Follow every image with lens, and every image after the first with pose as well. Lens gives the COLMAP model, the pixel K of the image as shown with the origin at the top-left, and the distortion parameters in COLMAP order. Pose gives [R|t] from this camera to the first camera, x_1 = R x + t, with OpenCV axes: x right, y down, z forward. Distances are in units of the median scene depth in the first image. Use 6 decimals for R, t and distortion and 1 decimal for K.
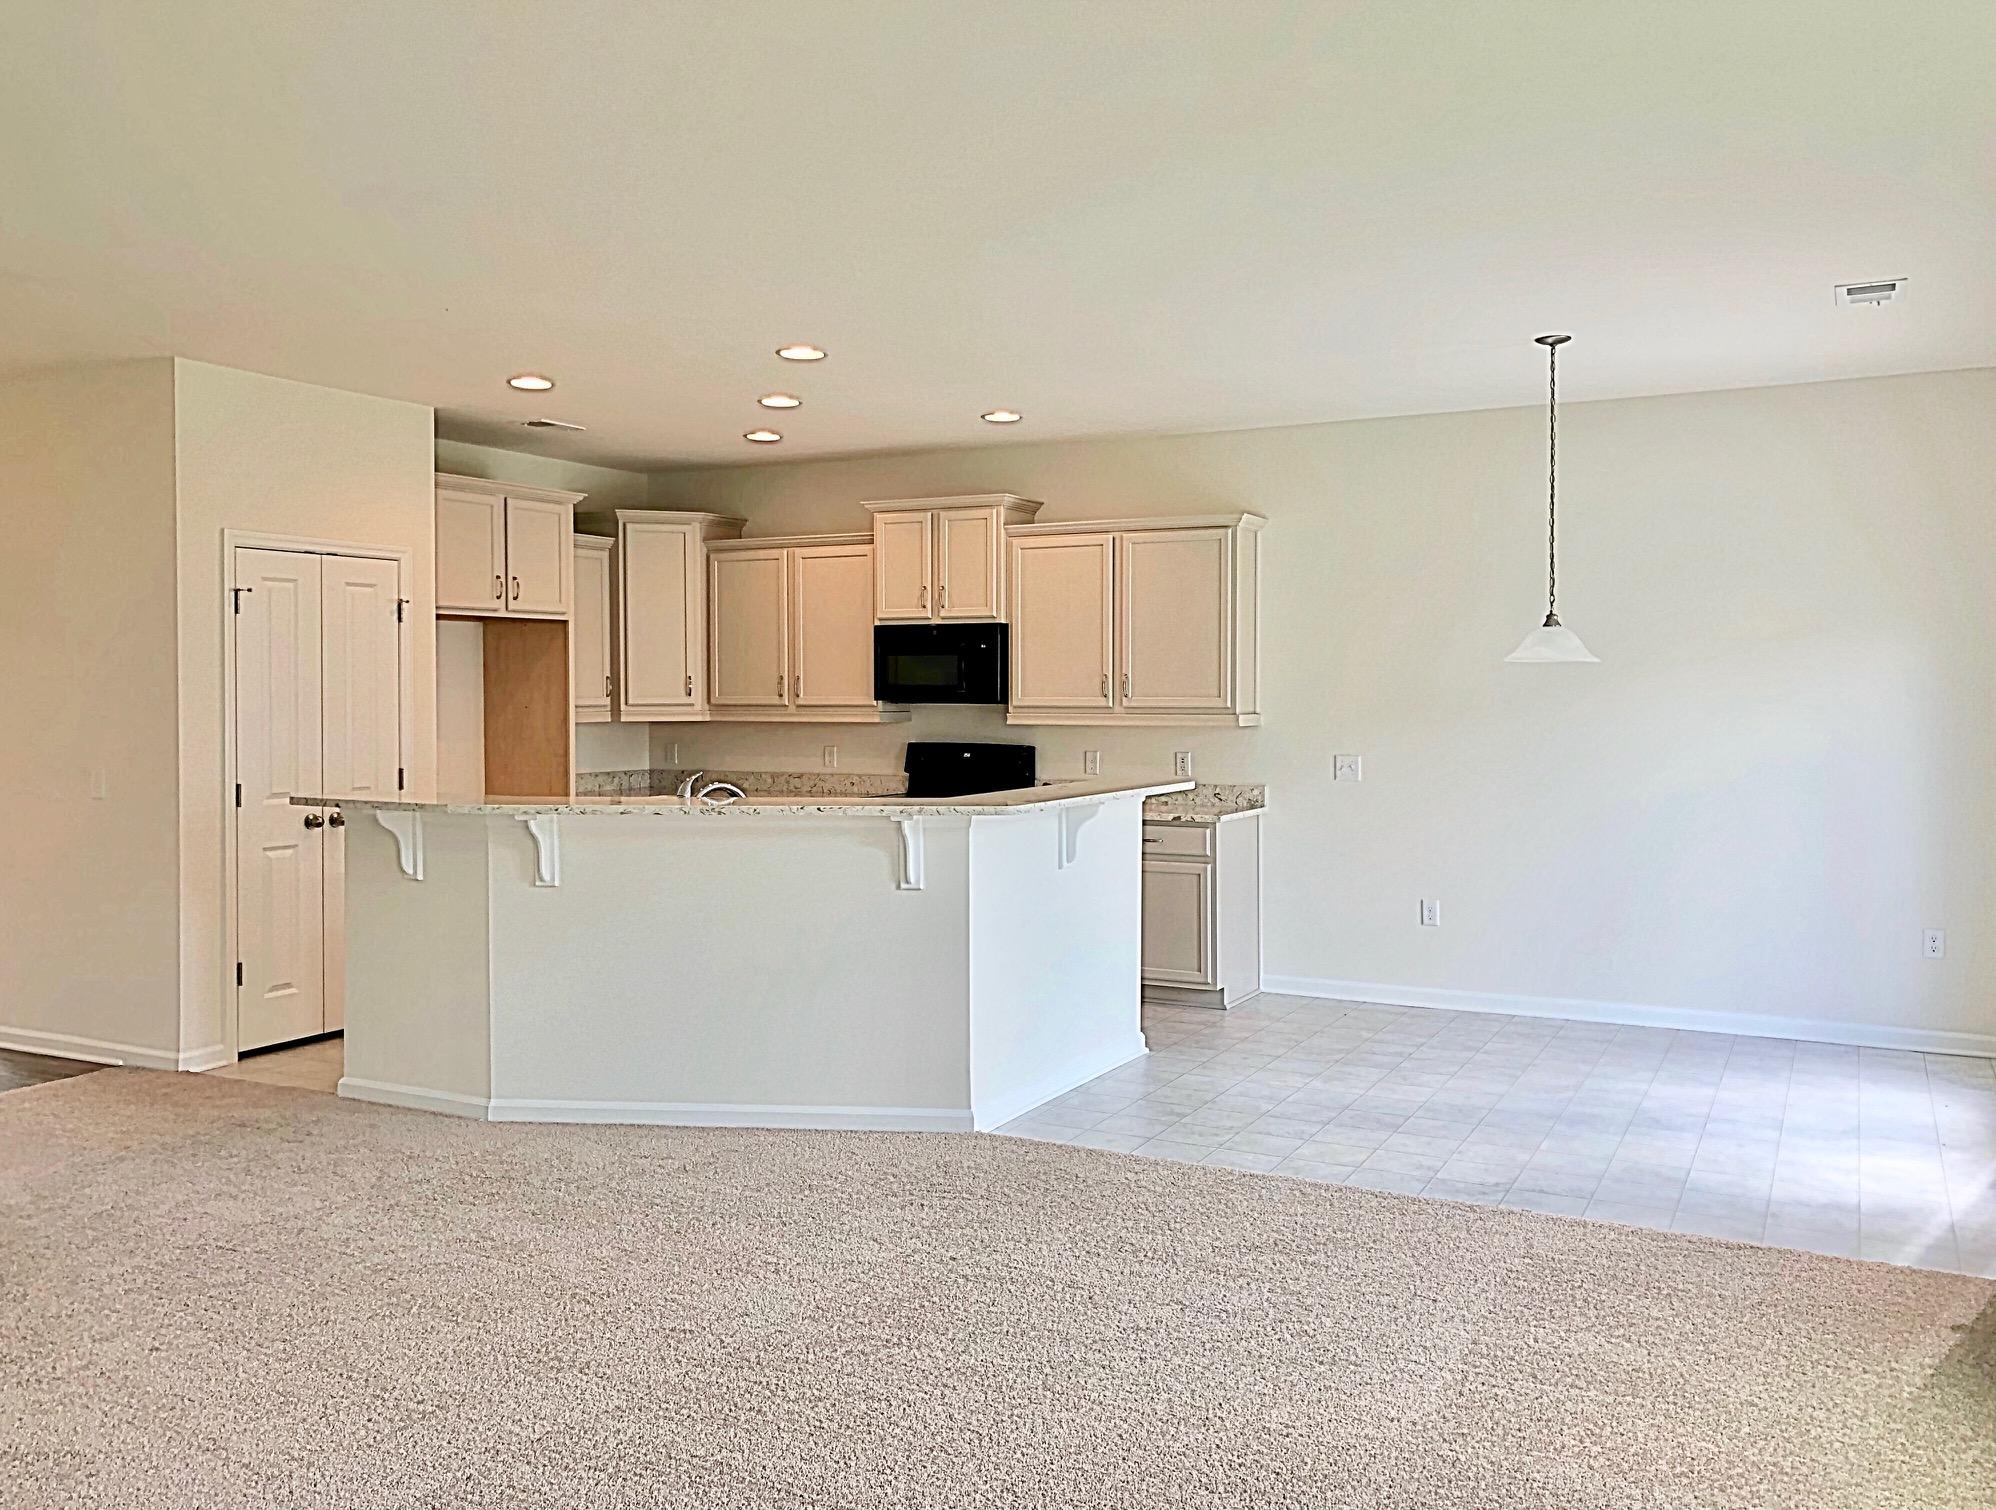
lens RADIAL K [[1617.7, 0, 998.0], [0, 1617.7, 755.0], [0, 0, 1]] dist [0.006351, -0.002141]
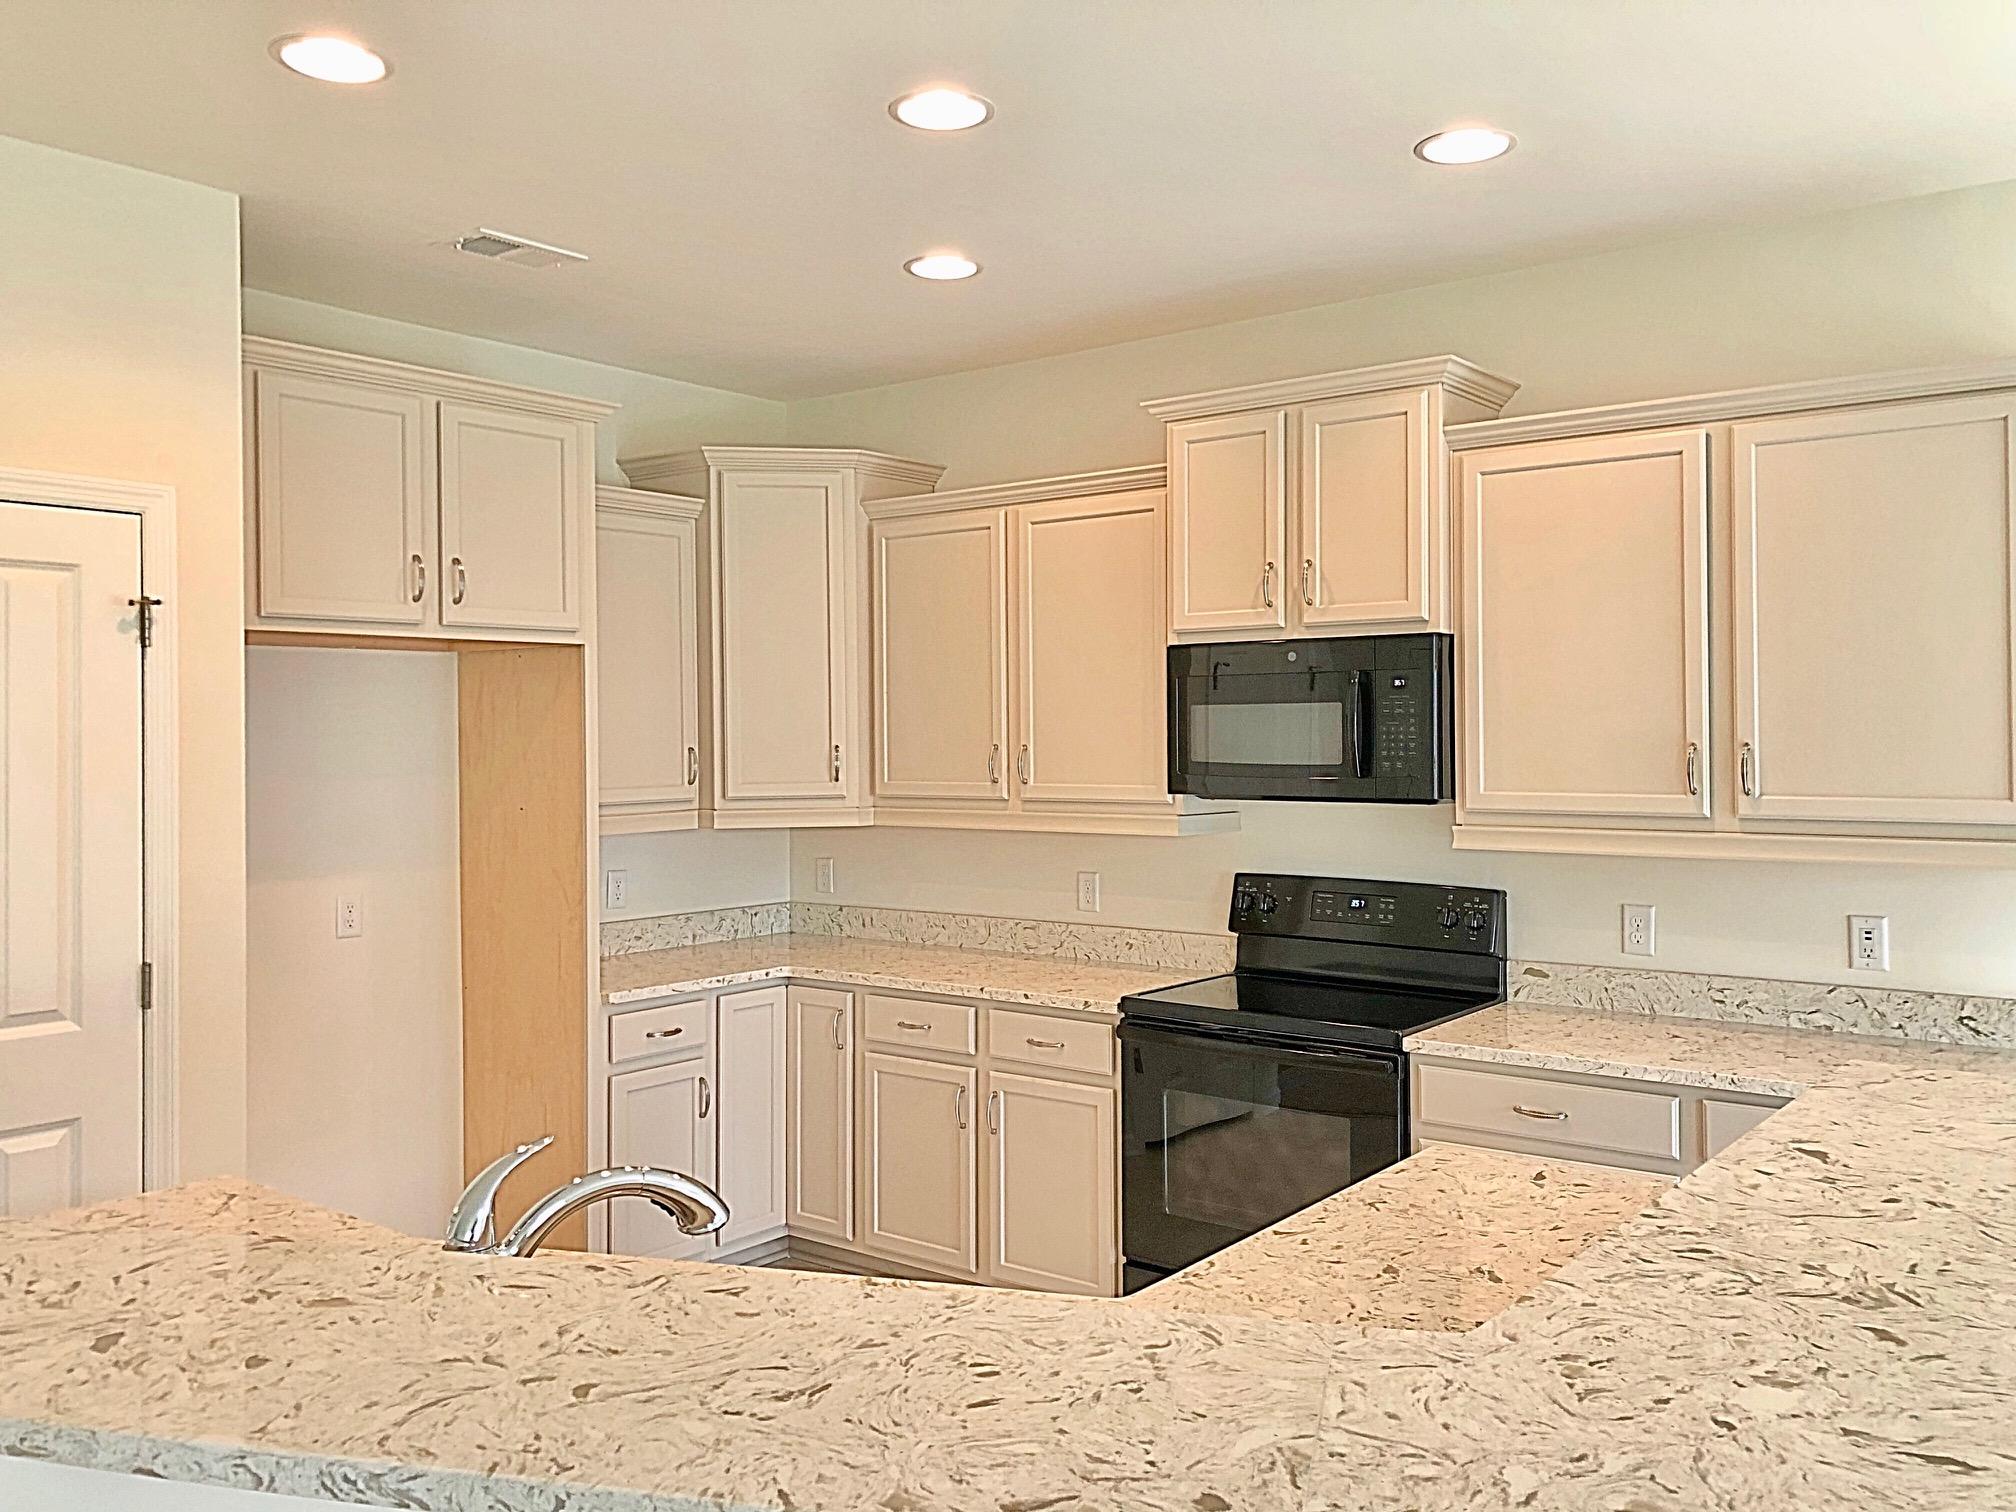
lens RADIAL K [[1657.2, 0, 1008.0], [0, 1657.2, 756.0], [0, 0, 1]] dist [0.087805, -0.100667]
pose [[0.983525, -0.005100, -0.180700, -0.032317], [0.000051, 0.999610, -0.027934, -0.031476], [0.180772, 0.027465, 0.983141, 0.485674]]
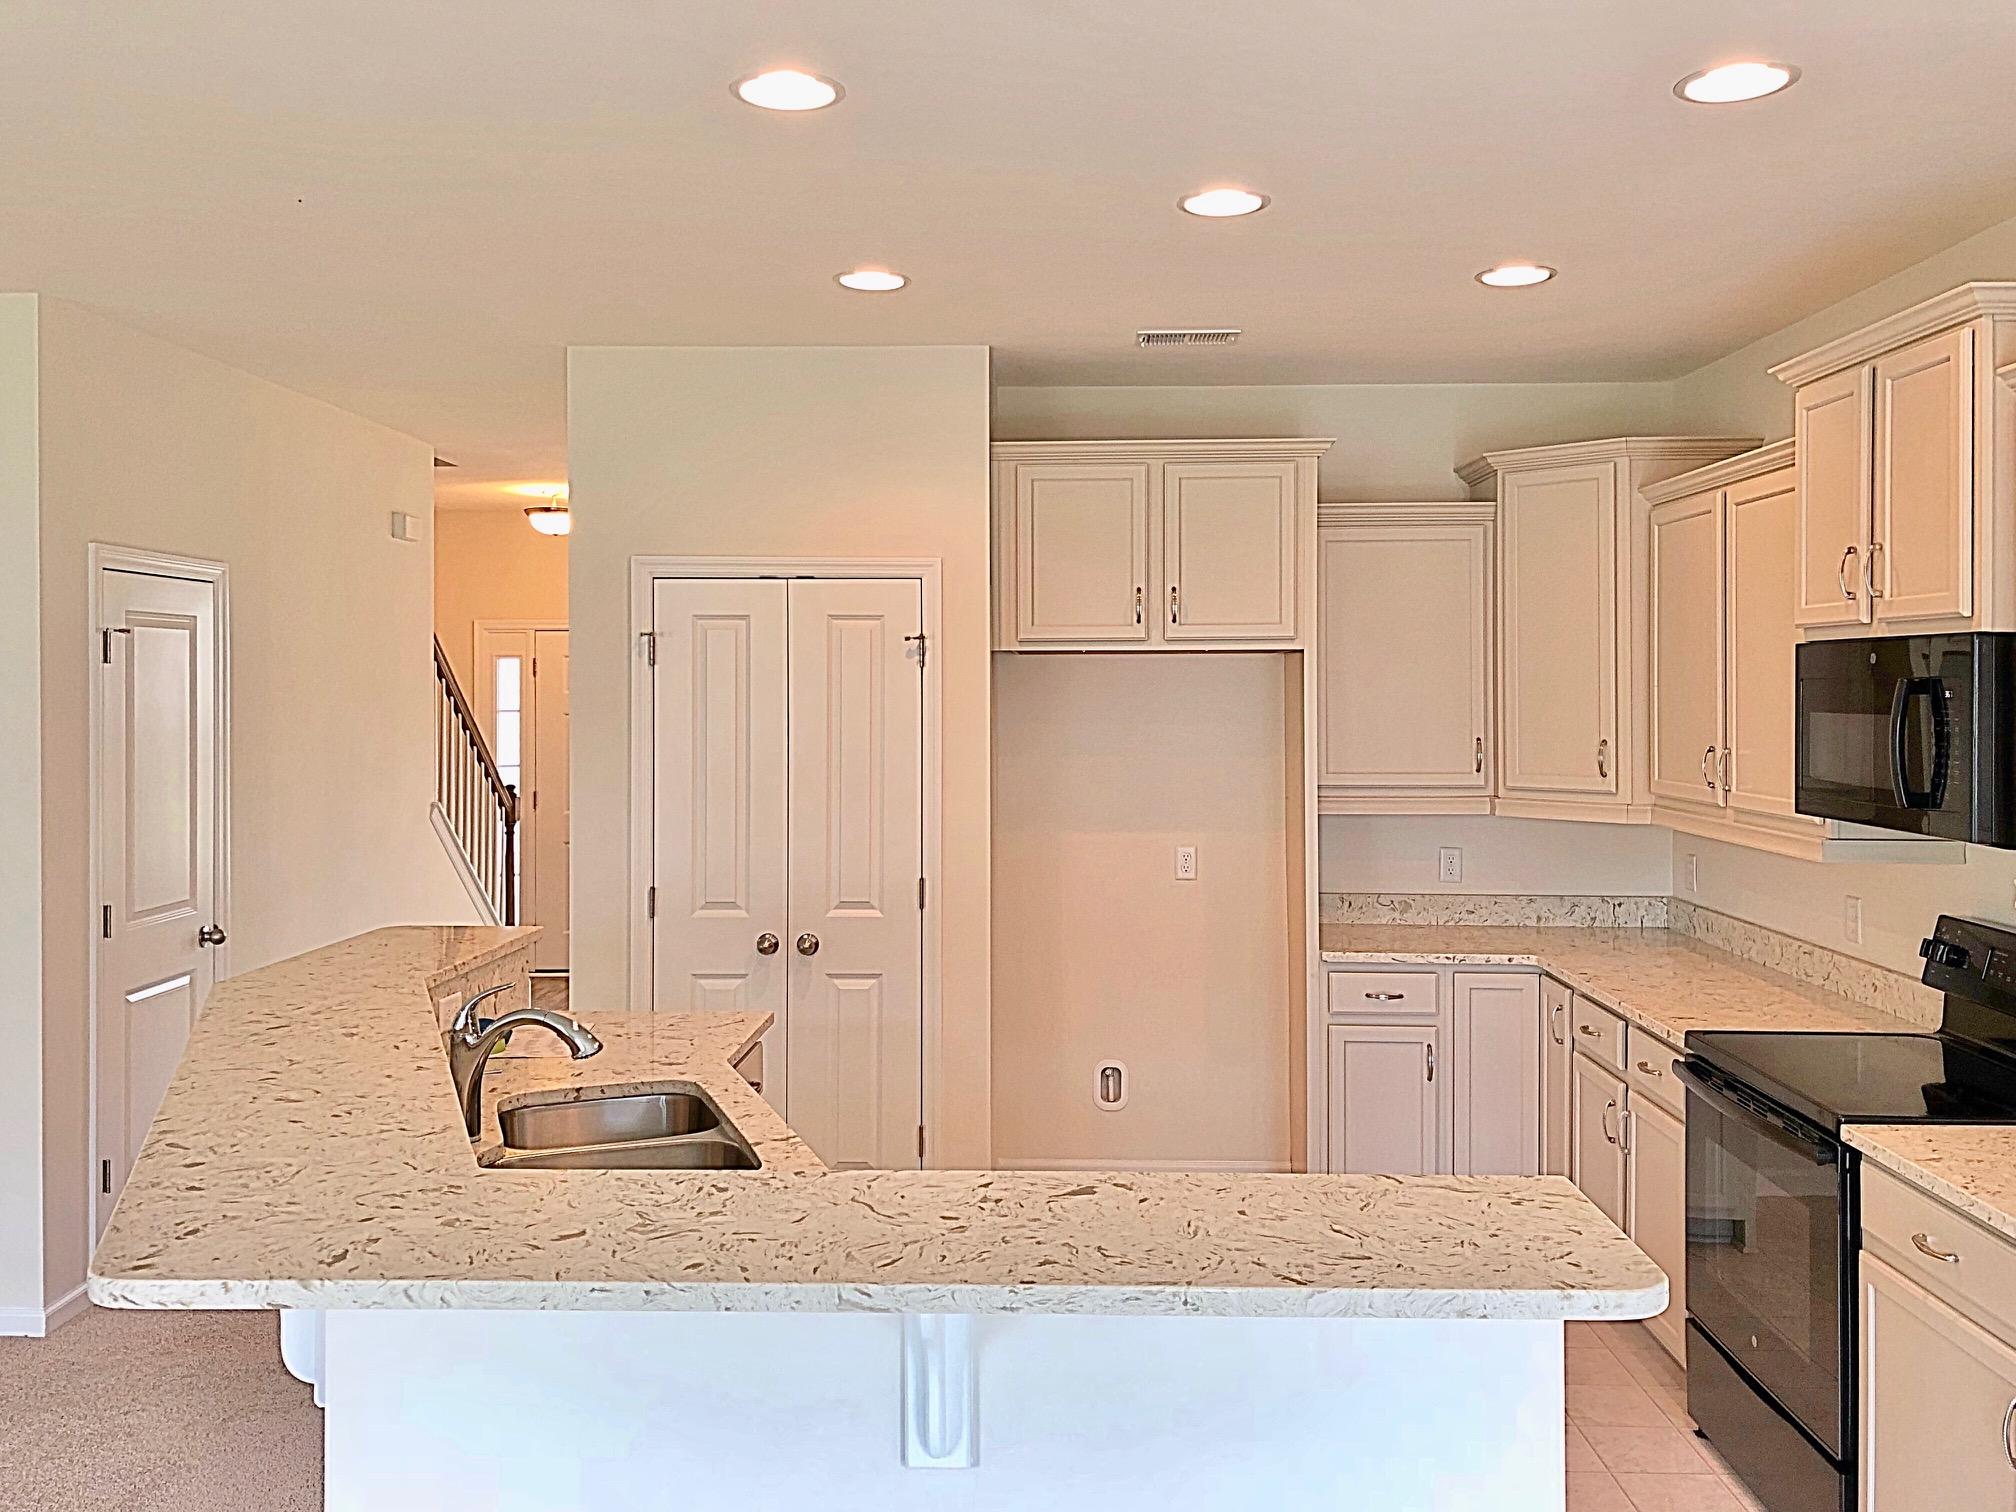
lens RADIAL K [[1677.9, 0, 1005.5], [0, 1677.9, 718.2], [0, 0, 1]] dist [0.005614, -0.004111]
pose [[0.429948, 0.017268, -0.902688, 0.252483], [-0.038093, 0.999274, 0.000972, -0.052815], [0.902050, 0.033968, 0.430294, 0.616423]]
